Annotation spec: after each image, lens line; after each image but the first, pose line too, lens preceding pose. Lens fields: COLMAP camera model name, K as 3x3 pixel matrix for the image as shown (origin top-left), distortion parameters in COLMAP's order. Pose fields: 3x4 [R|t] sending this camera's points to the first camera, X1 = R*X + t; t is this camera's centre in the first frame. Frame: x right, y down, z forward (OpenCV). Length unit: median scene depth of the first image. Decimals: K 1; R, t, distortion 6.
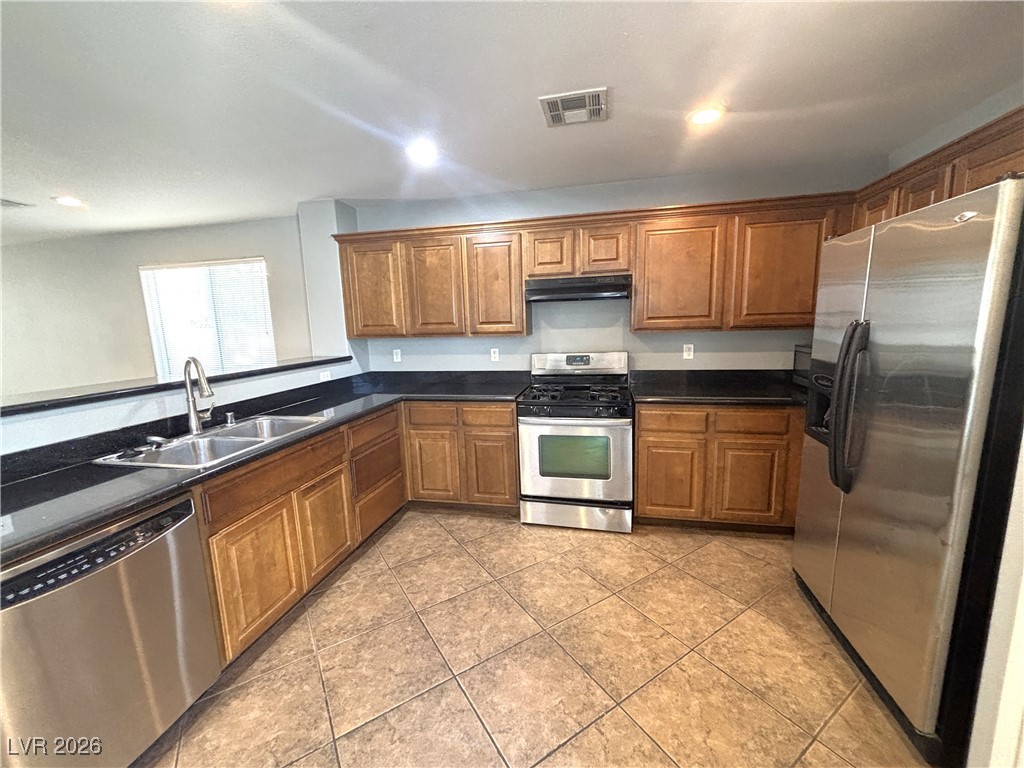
lens RADIAL K [[408.7, 0, 512.0], [0, 408.7, 384.0], [0, 0, 1]] dist [-0.000686, 0.000133]
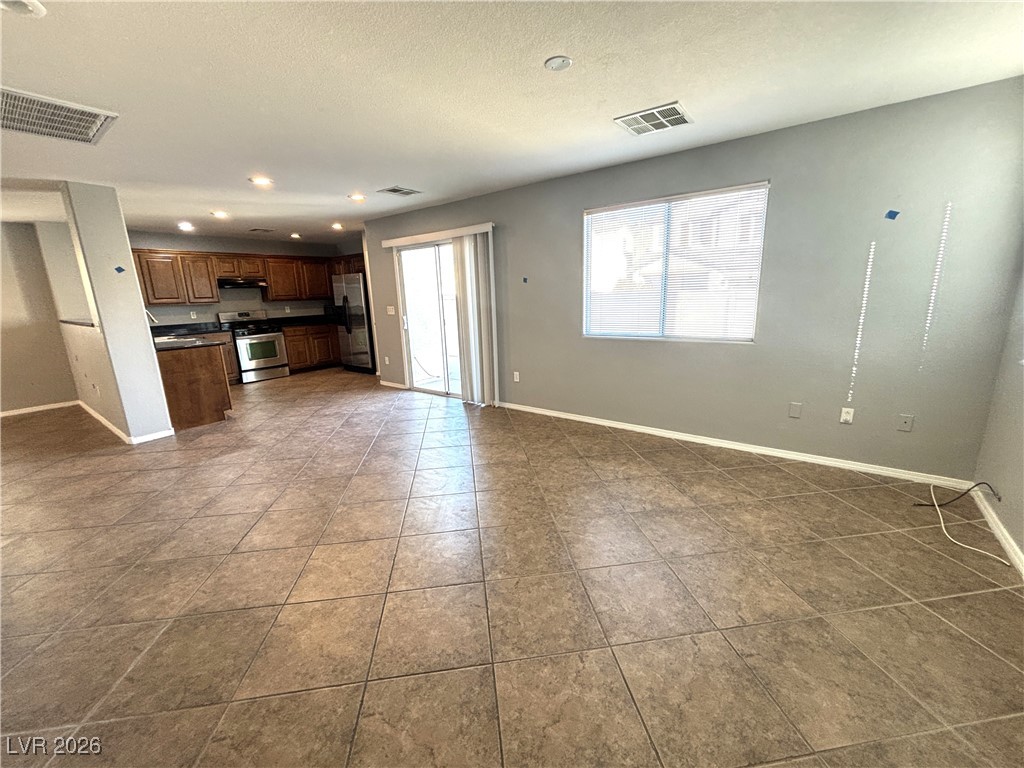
lens RADIAL K [[408.7, 0, 512.0], [0, 408.7, 384.0], [0, 0, 1]] dist [-0.000686, 0.000133]
pose [[0.418681, -0.185656, 0.888953, -1.419578], [0.156420, 0.978993, 0.130790, 0.277274], [-0.894561, 0.084291, 0.438926, -1.415249]]
